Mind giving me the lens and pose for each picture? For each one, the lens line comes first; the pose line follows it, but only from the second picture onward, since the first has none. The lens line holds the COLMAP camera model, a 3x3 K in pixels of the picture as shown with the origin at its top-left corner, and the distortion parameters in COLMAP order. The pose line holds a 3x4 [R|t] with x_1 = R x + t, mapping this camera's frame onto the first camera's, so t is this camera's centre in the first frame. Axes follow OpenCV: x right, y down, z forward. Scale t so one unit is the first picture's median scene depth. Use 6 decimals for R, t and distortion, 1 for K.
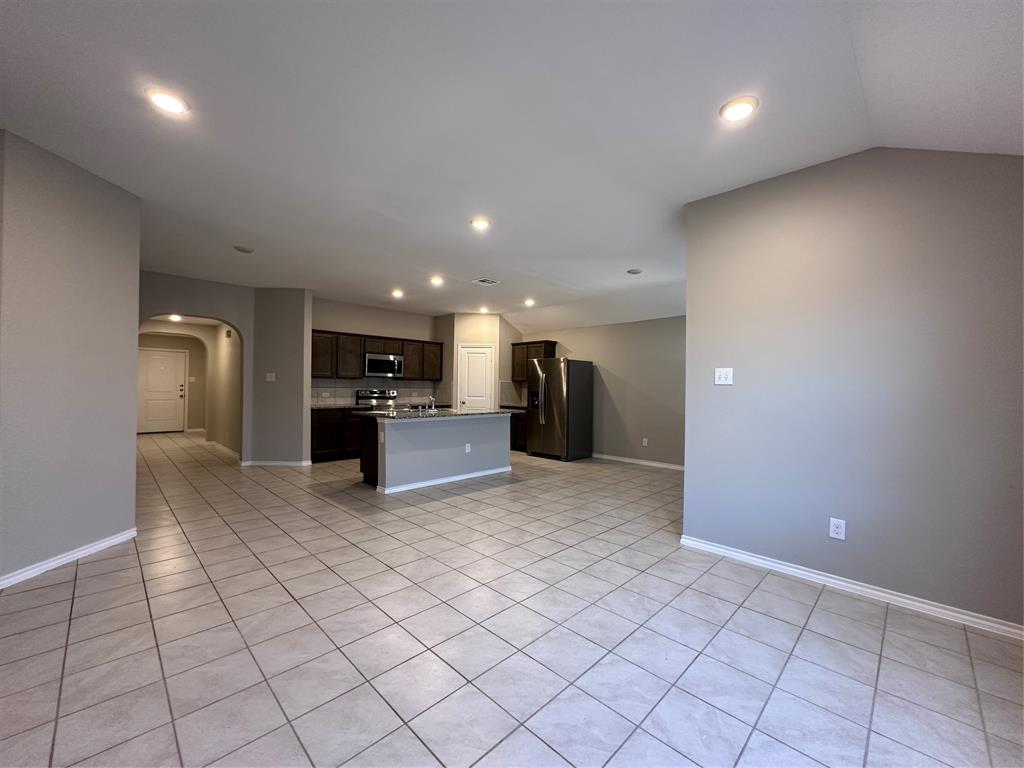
lens RADIAL K [[409.5, 0, 517.4], [0, 409.5, 386.1], [0, 0, 1]] dist [0.012005, 0.000094]
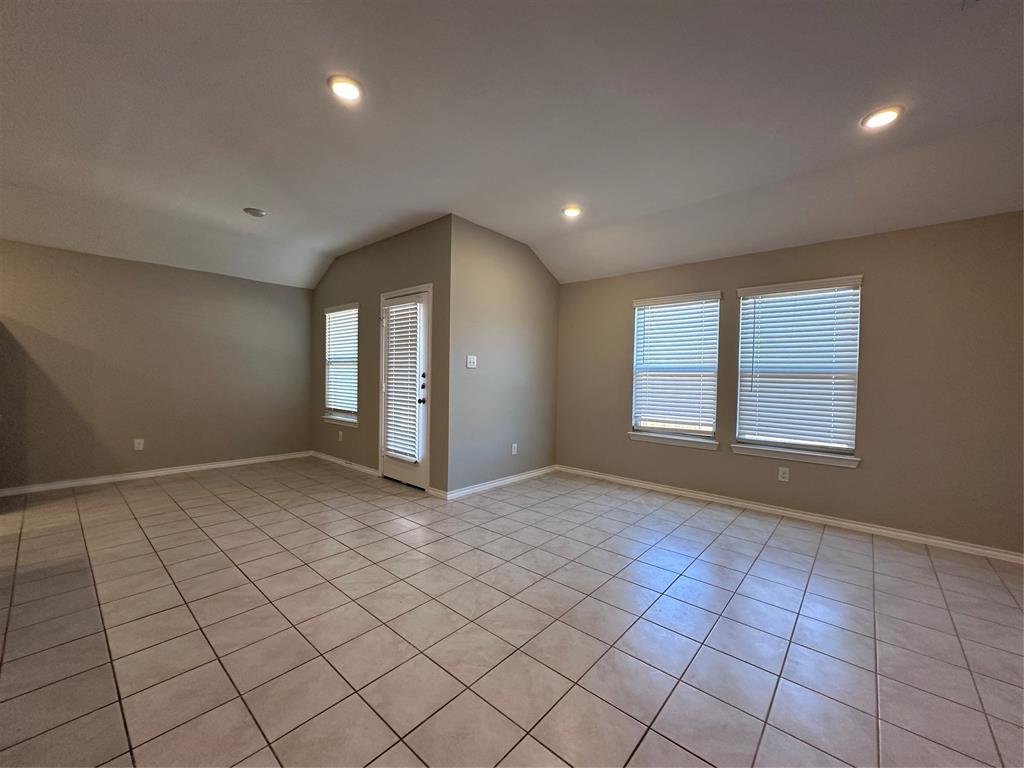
lens RADIAL K [[409.5, 0, 509.5], [0, 409.5, 374.5], [0, 0, 1]] dist [0.012005, 0.000094]
pose [[-0.062952, -0.005387, 0.998002, -0.916256], [-0.026800, 0.999634, 0.003705, 0.010807], [-0.997657, -0.026513, -0.063073, 1.032571]]
